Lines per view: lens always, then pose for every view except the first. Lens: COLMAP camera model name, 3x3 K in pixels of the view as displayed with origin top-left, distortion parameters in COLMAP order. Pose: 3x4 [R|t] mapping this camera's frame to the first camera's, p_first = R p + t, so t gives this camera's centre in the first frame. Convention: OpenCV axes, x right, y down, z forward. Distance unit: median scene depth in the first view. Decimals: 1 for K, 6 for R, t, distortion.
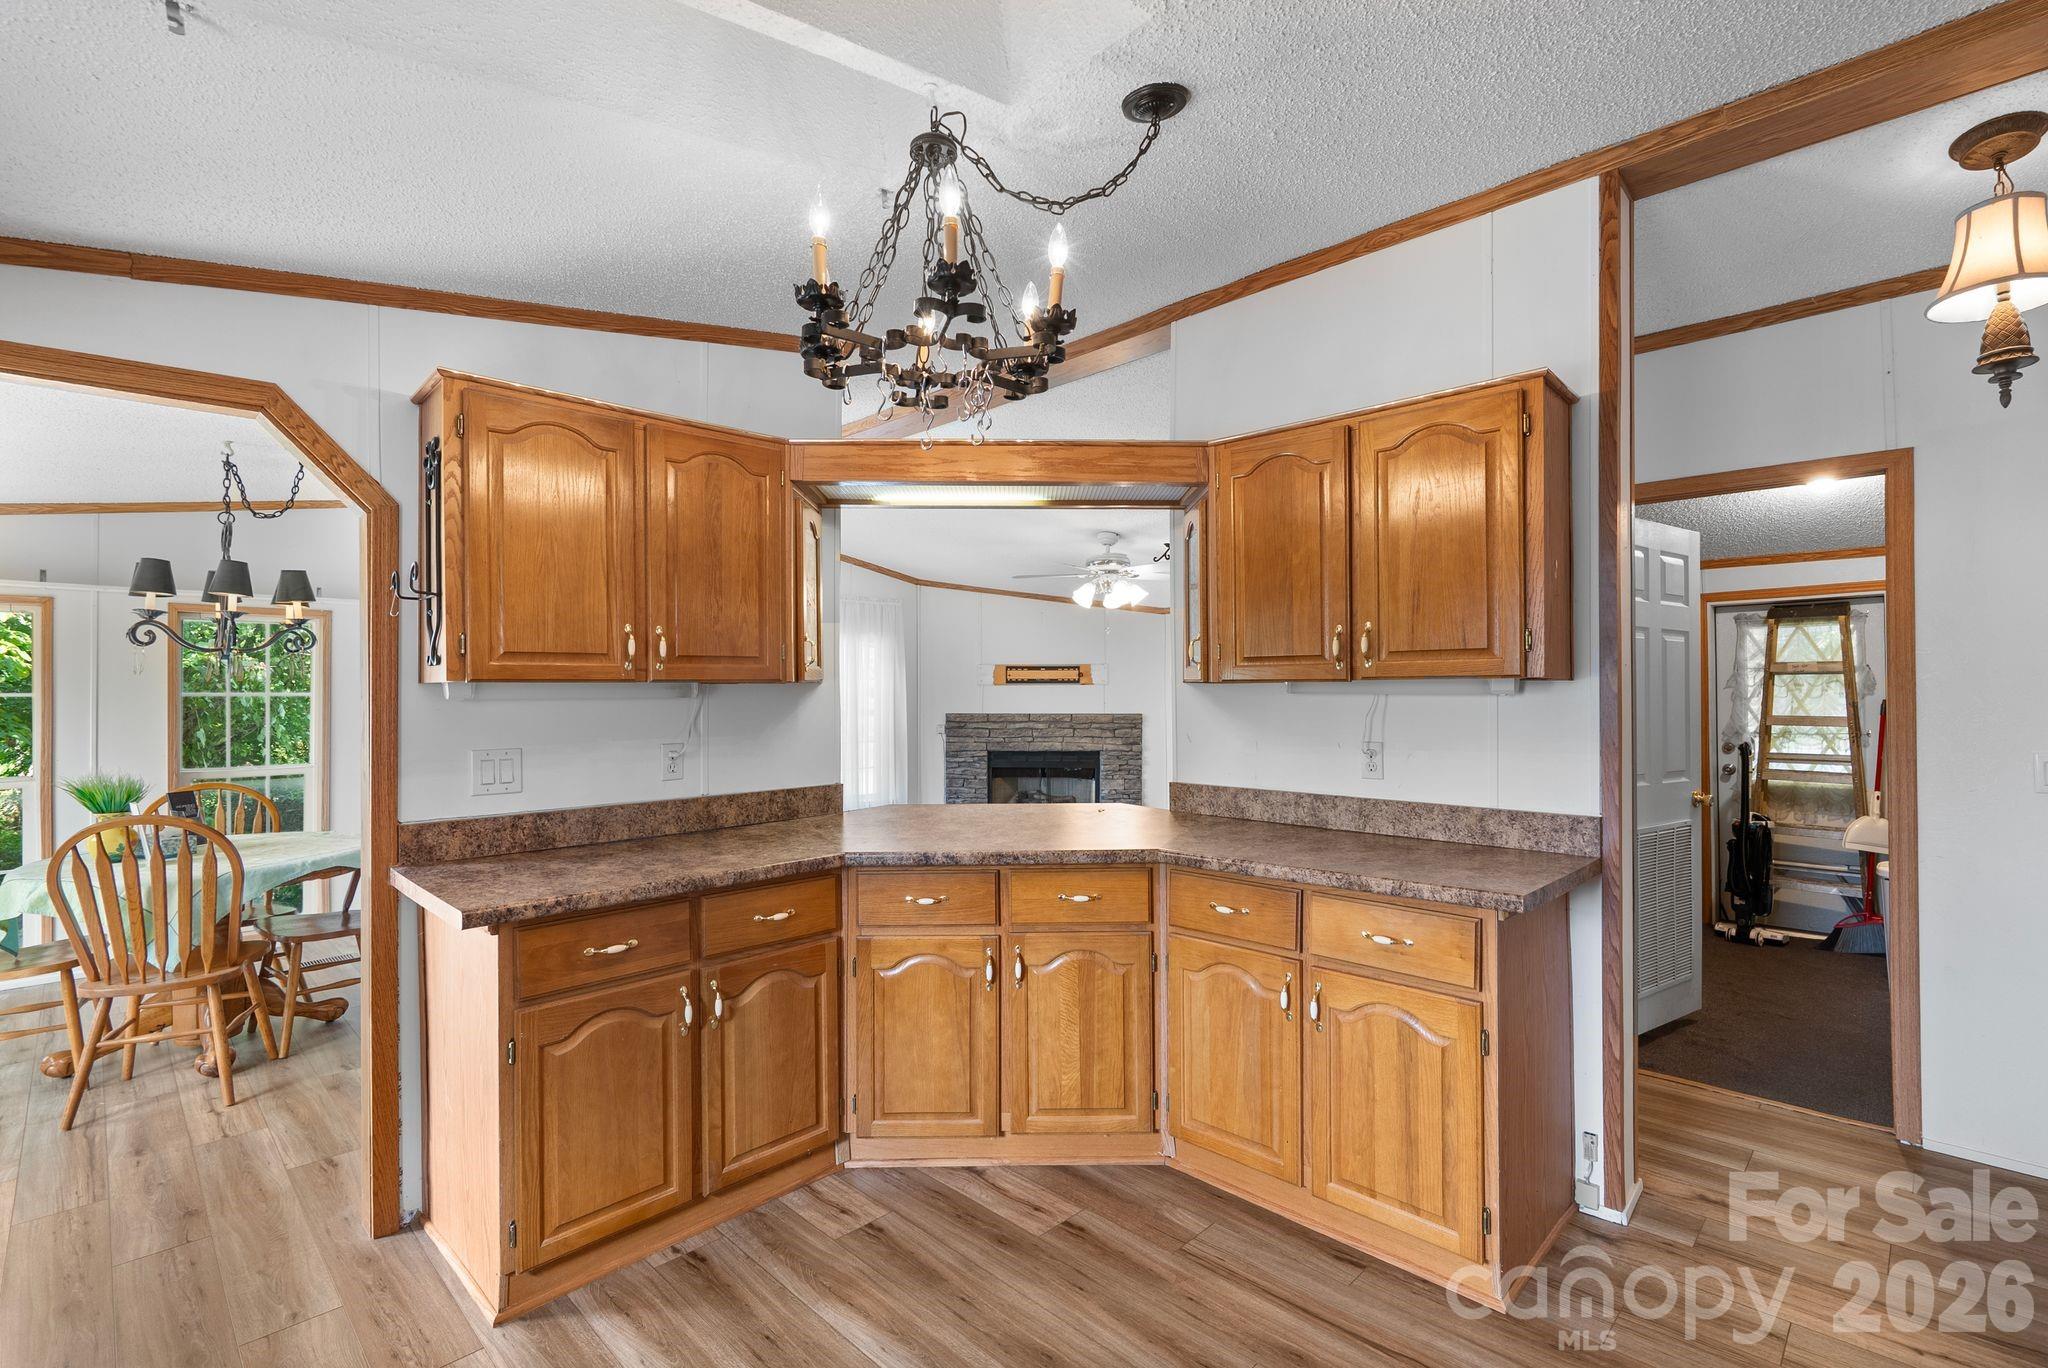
lens RADIAL K [[912.7, 0, 987.2], [0, 912.7, 676.0], [0, 0, 1]] dist [-0.002689, 0.001025]
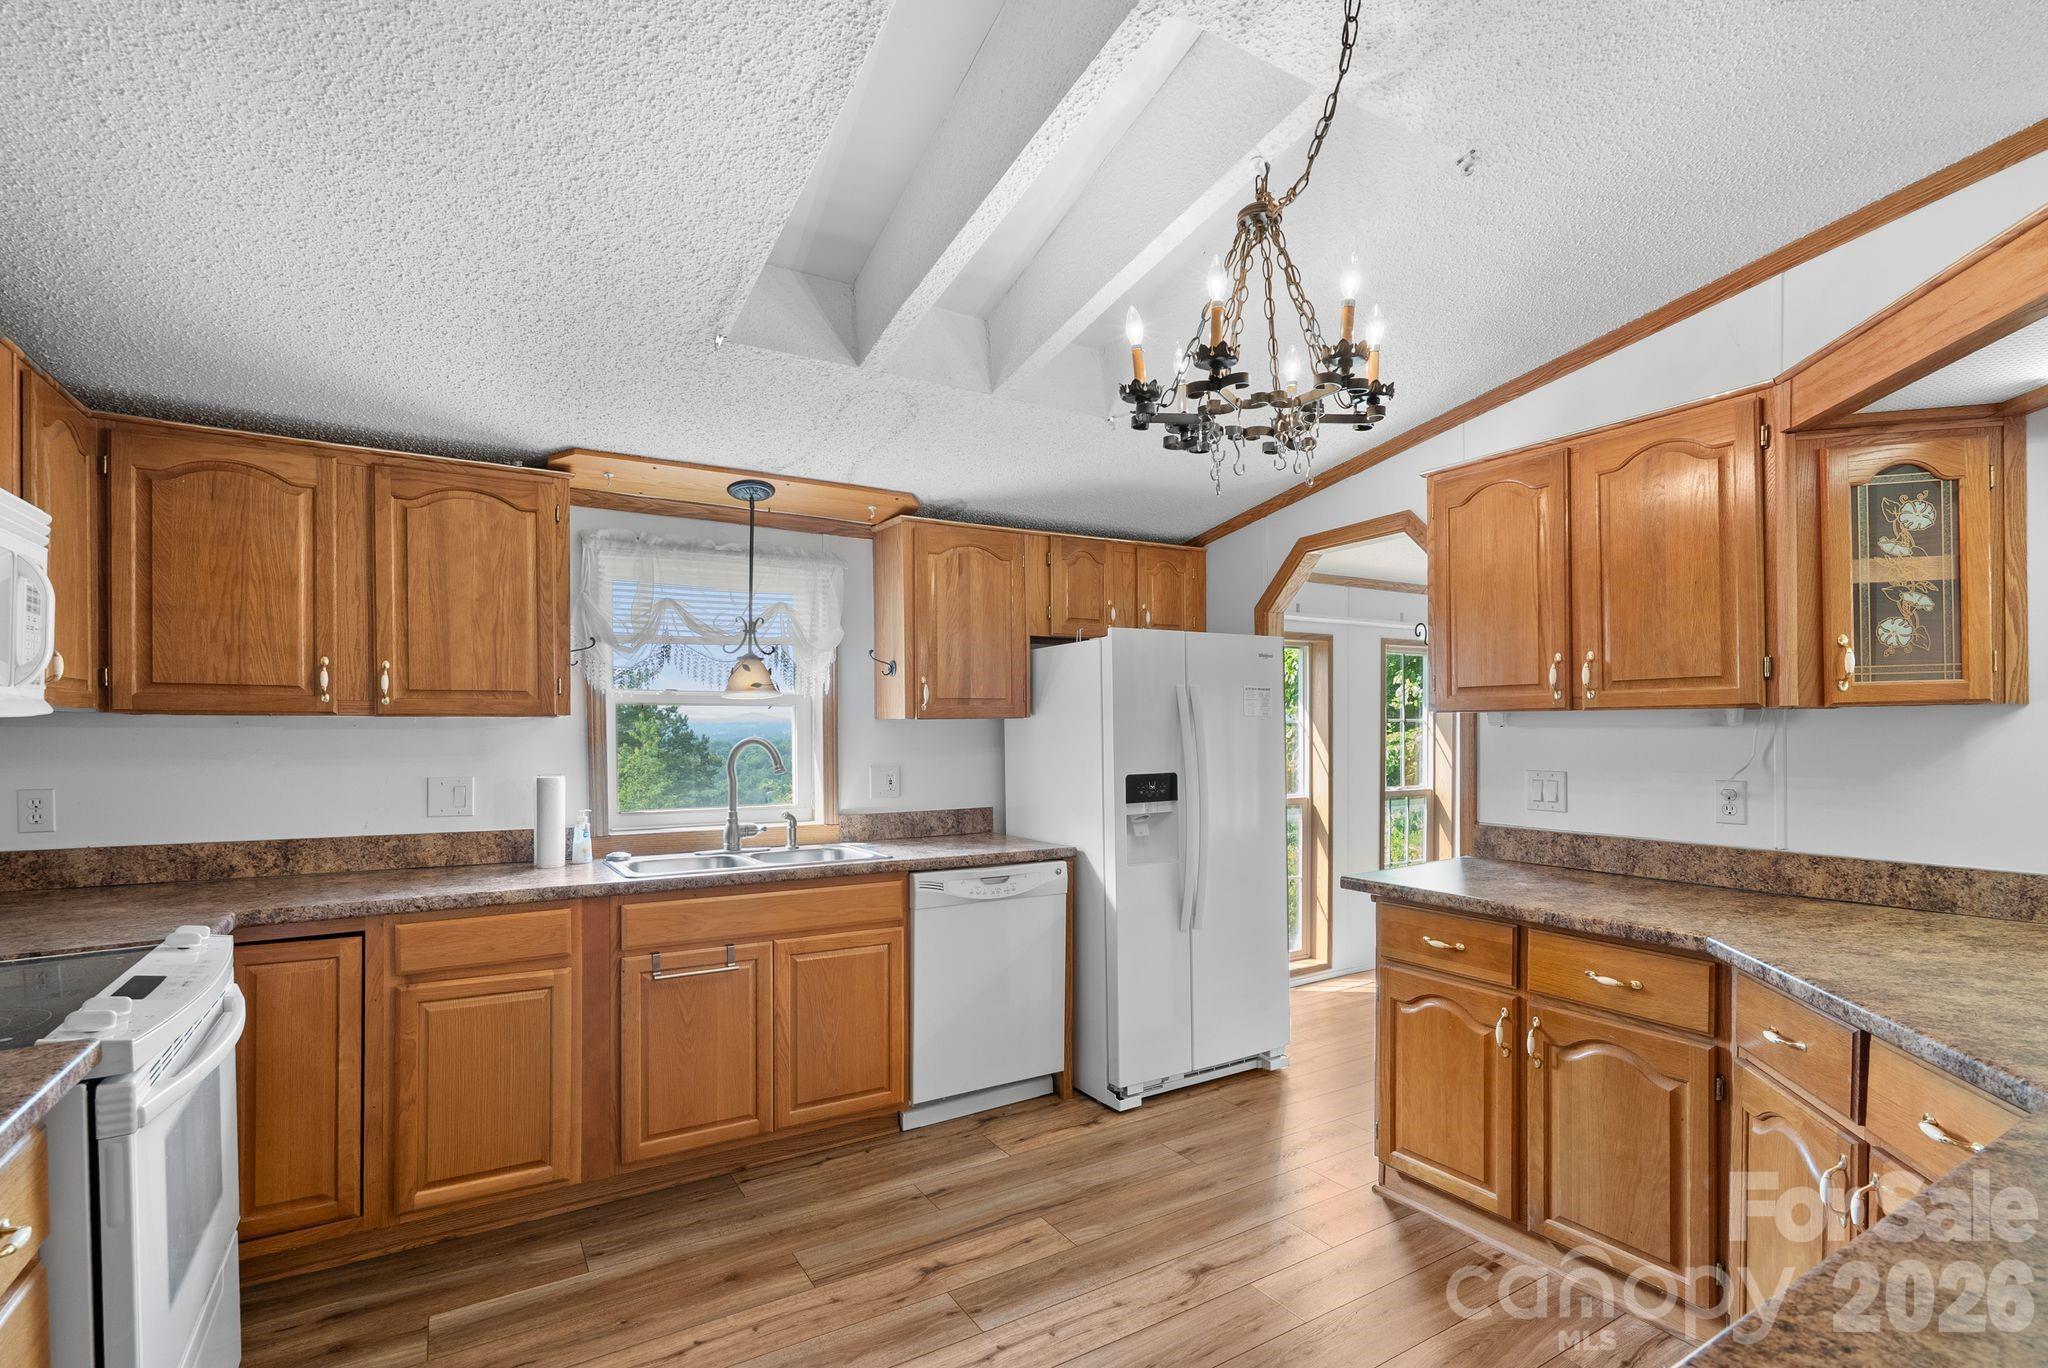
lens RADIAL K [[943.3, 0, 1030.3], [0, 943.3, 714.6], [0, 0, 1]] dist [-0.002021, 0.000969]
pose [[-0.215942, 0.001155, -0.976405, 0.729067], [0.030357, 0.999524, -0.005531, -0.001468], [0.975934, -0.030835, -0.215874, 0.635493]]
